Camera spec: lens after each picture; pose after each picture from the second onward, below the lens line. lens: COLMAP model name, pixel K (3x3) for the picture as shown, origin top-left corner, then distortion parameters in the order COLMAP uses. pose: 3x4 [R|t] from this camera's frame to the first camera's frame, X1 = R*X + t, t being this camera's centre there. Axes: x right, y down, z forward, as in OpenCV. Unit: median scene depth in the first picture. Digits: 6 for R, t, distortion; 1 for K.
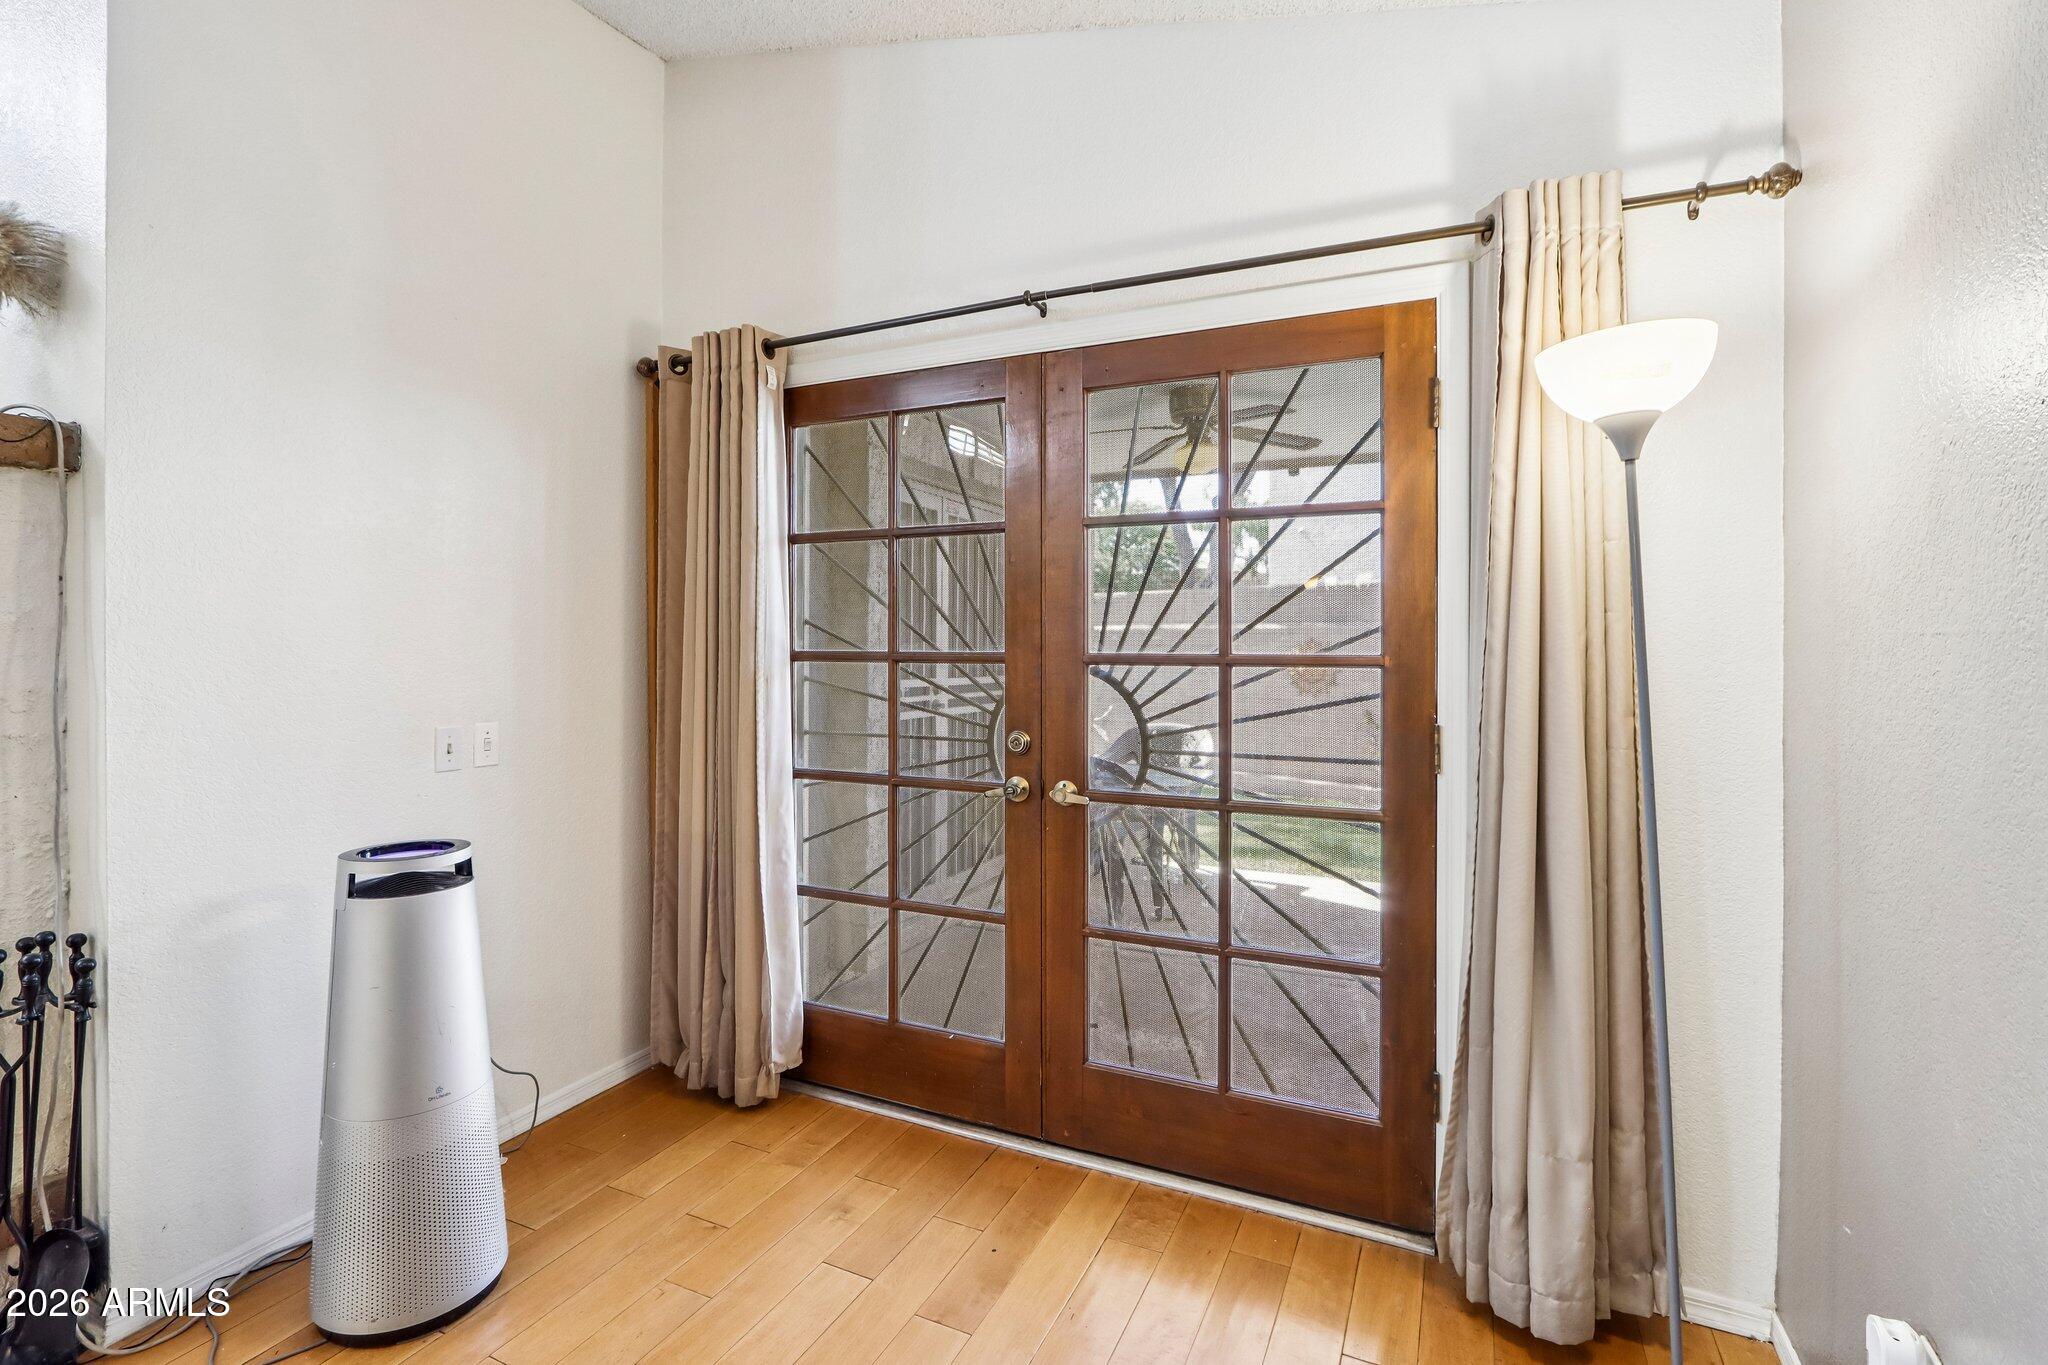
lens RADIAL K [[939.5, 0, 1024.7], [0, 939.5, 646.5], [0, 0, 1]] dist [-0.012862, 0.002694]
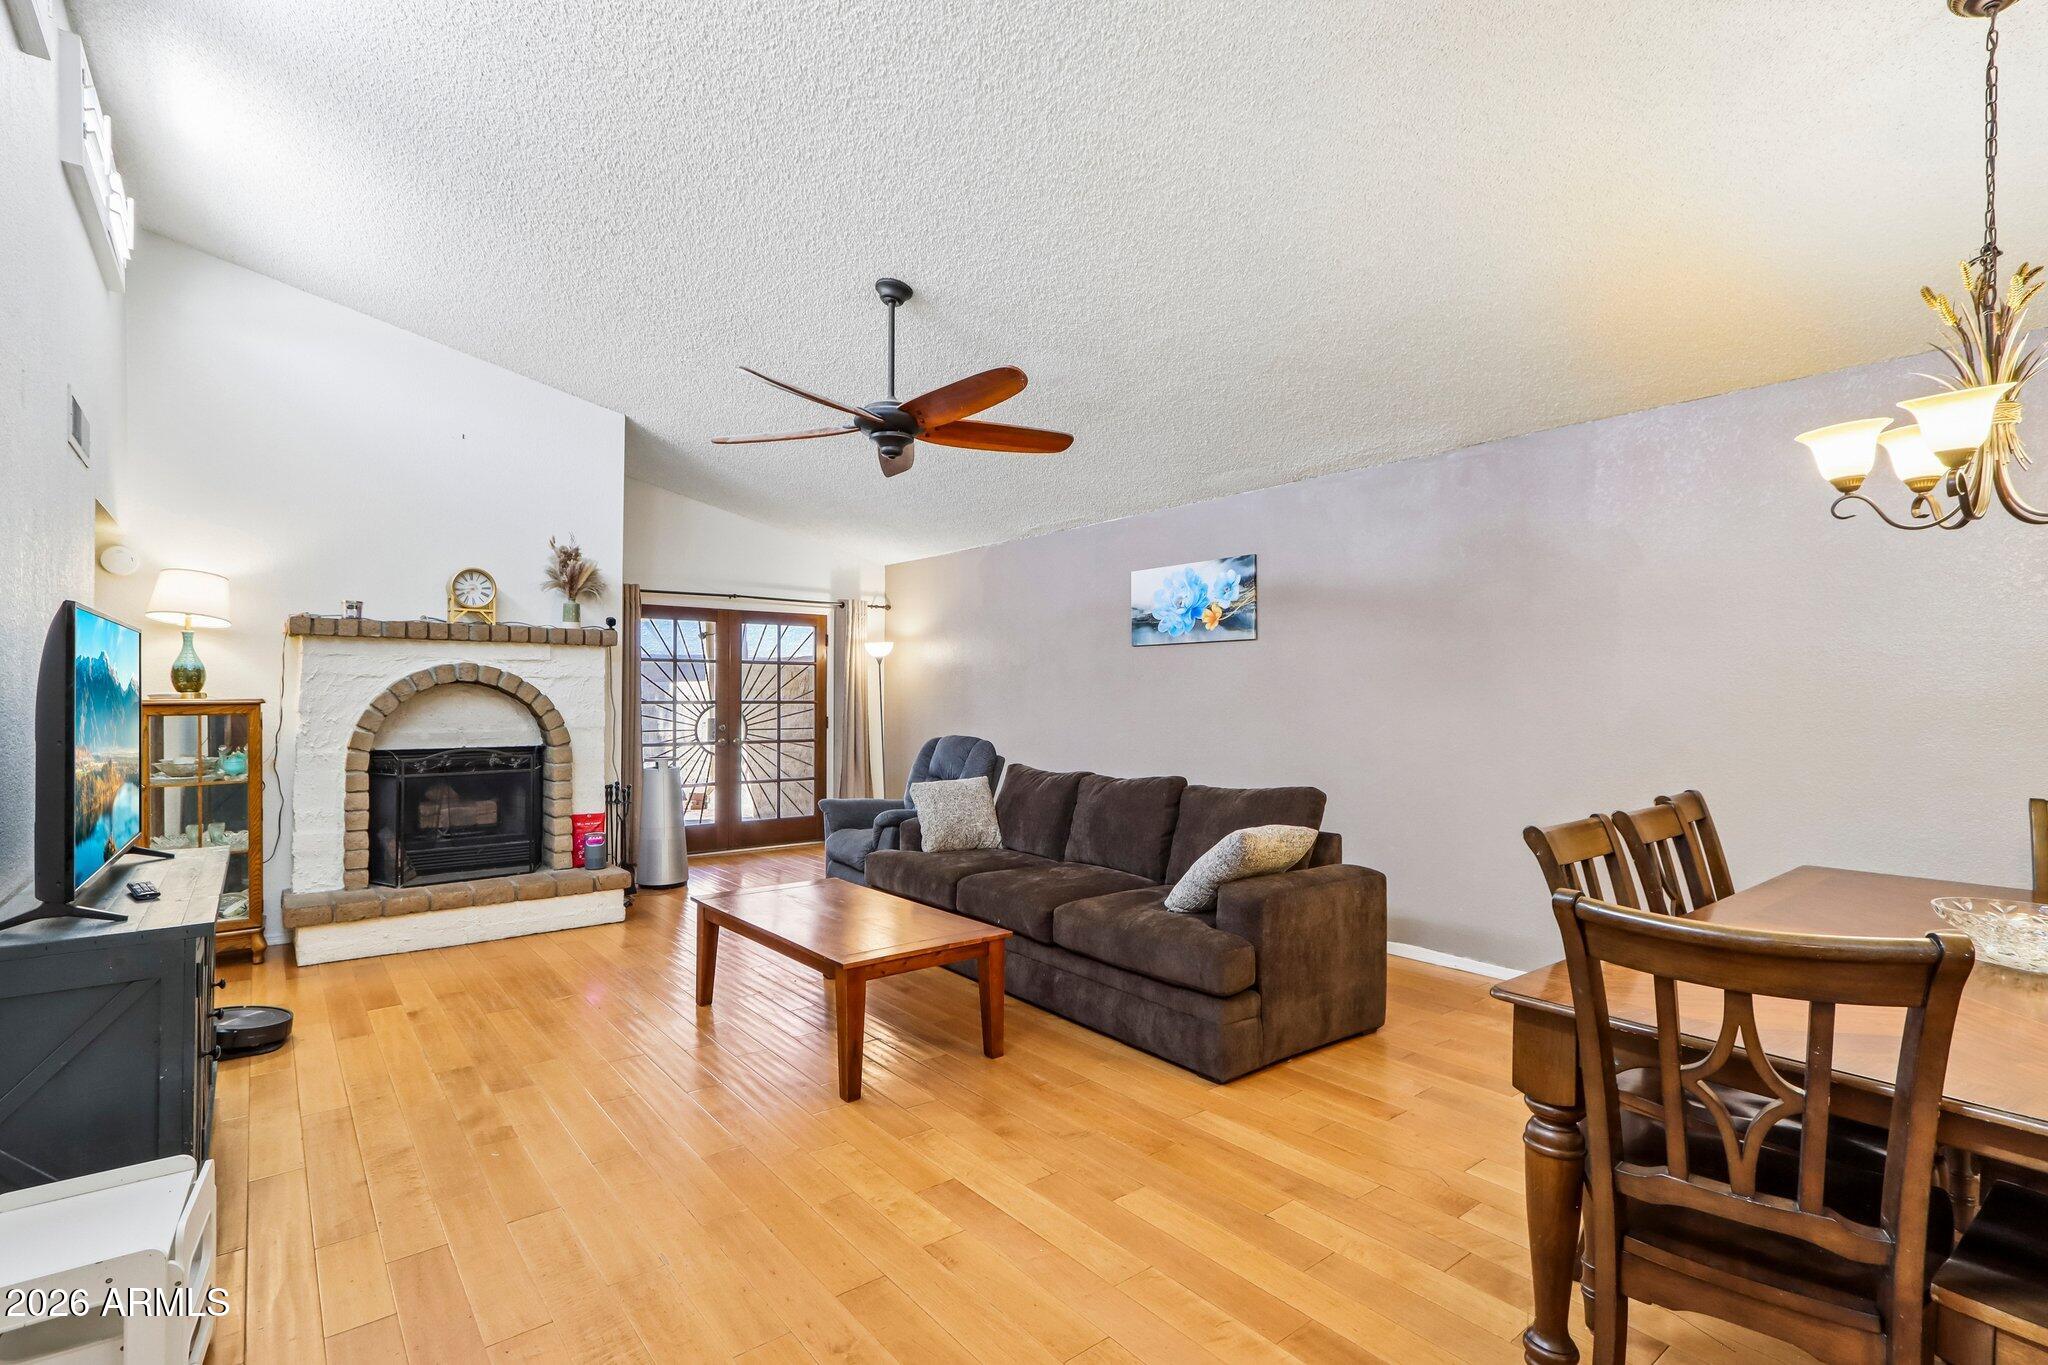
lens RADIAL K [[939.5, 0, 1022.8], [0, 939.5, 694.1], [0, 0, 1]] dist [-0.012862, 0.002694]
pose [[0.432999, -0.001668, 0.901393, -2.996990], [-0.006292, 0.999968, 0.004874, -0.043004], [-0.901372, -0.007782, 0.432975, -1.631465]]
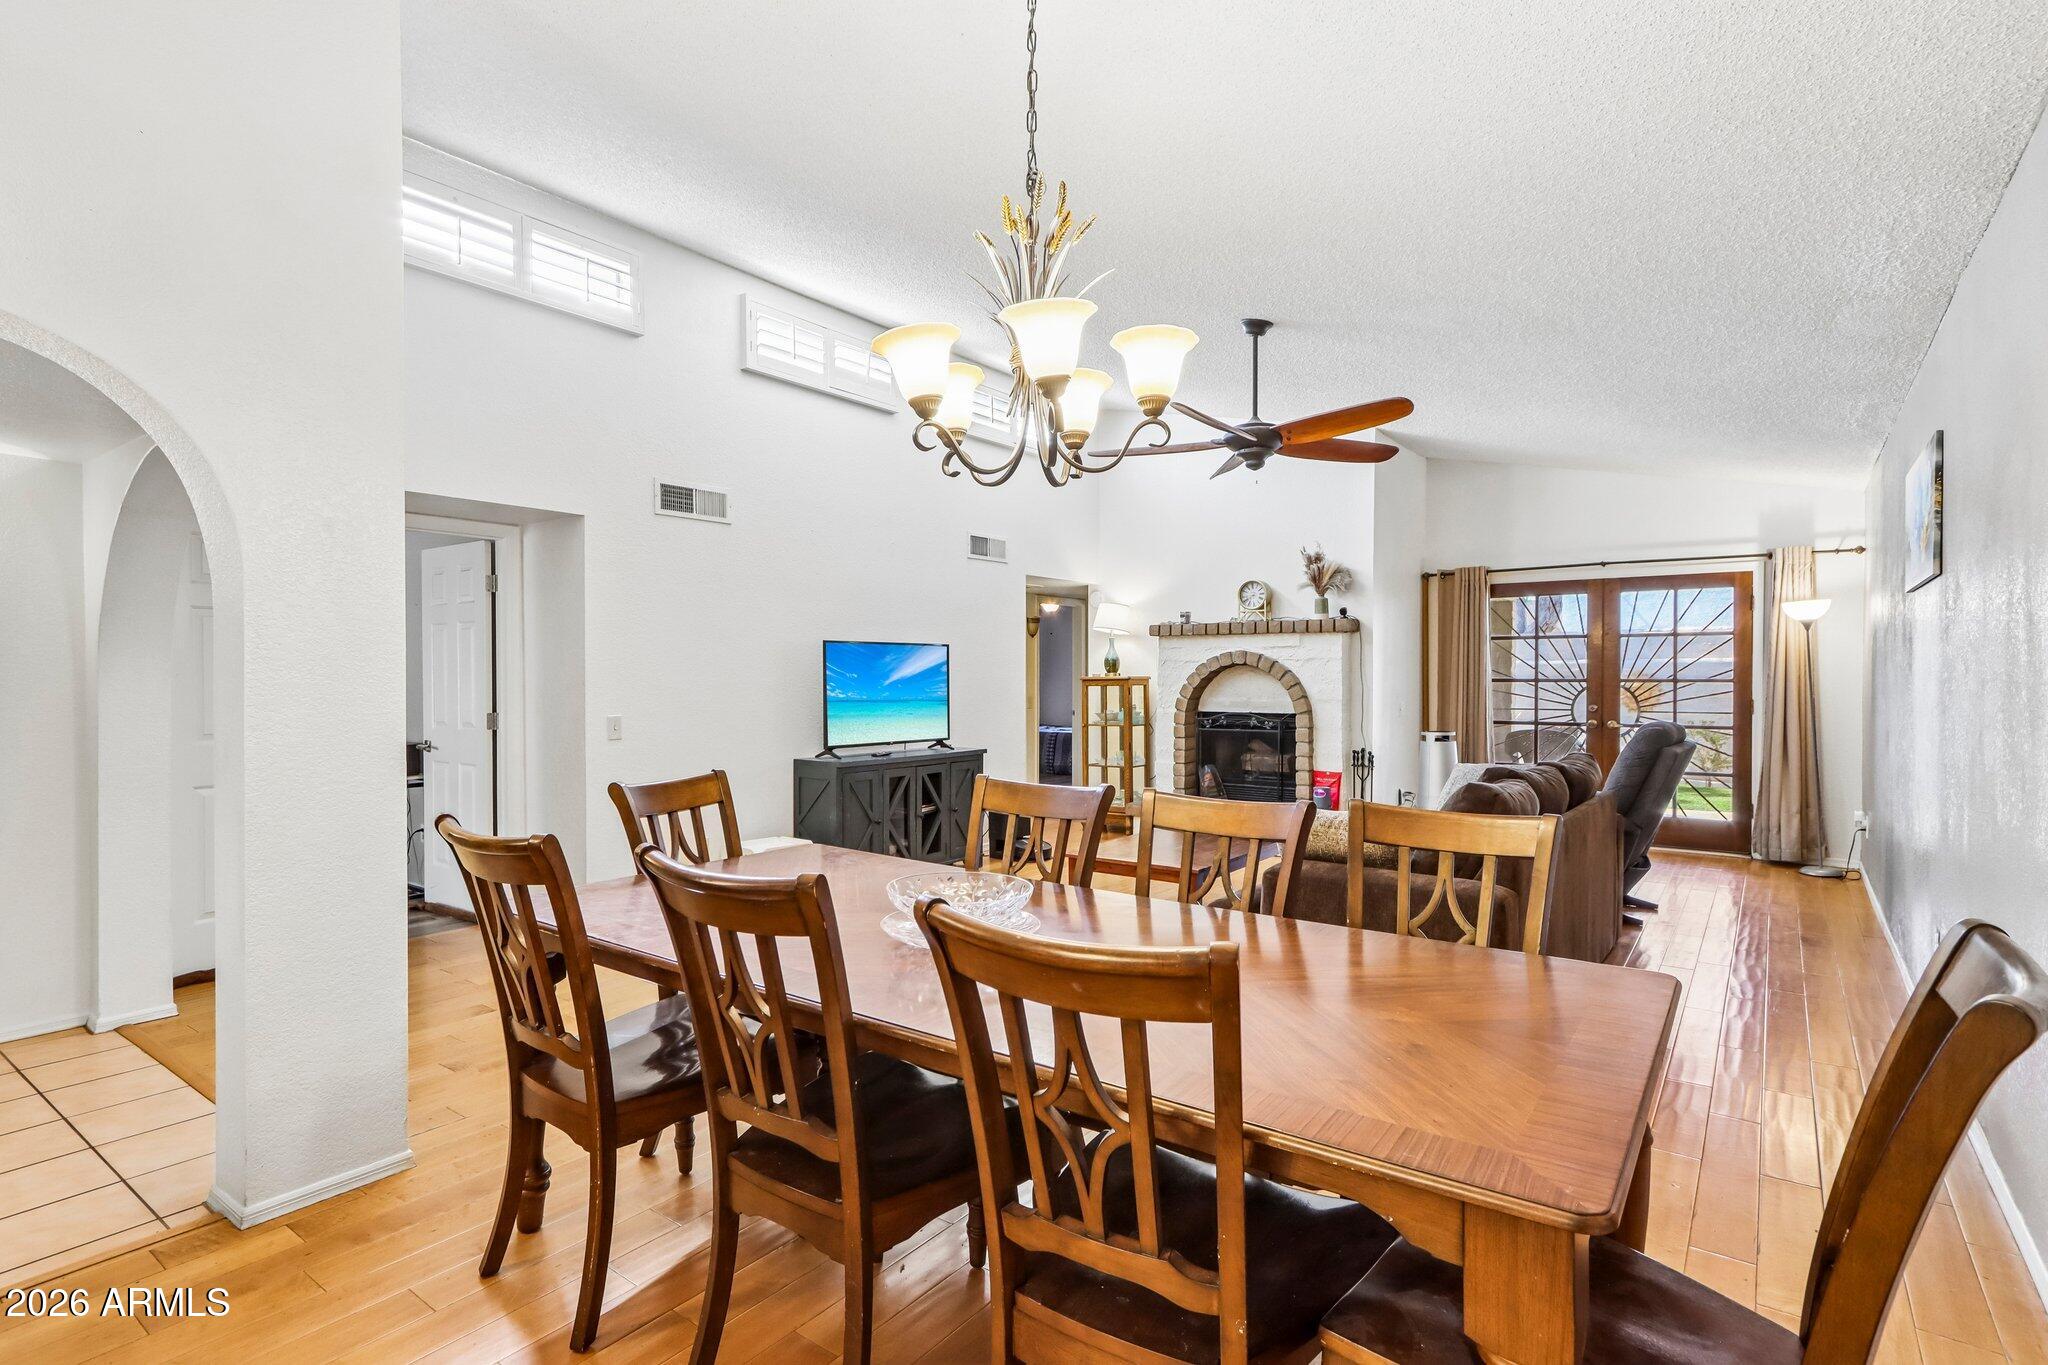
lens RADIAL K [[991.6, 0, 1015.3], [0, 991.6, 688.4], [0, 0, 1]] dist [-0.002883, -0.000223]
pose [[0.979613, -0.002802, -0.200874, -1.418220], [0.006580, 0.999814, 0.018143, -0.036651], [0.200786, -0.019095, 0.979449, -2.970108]]
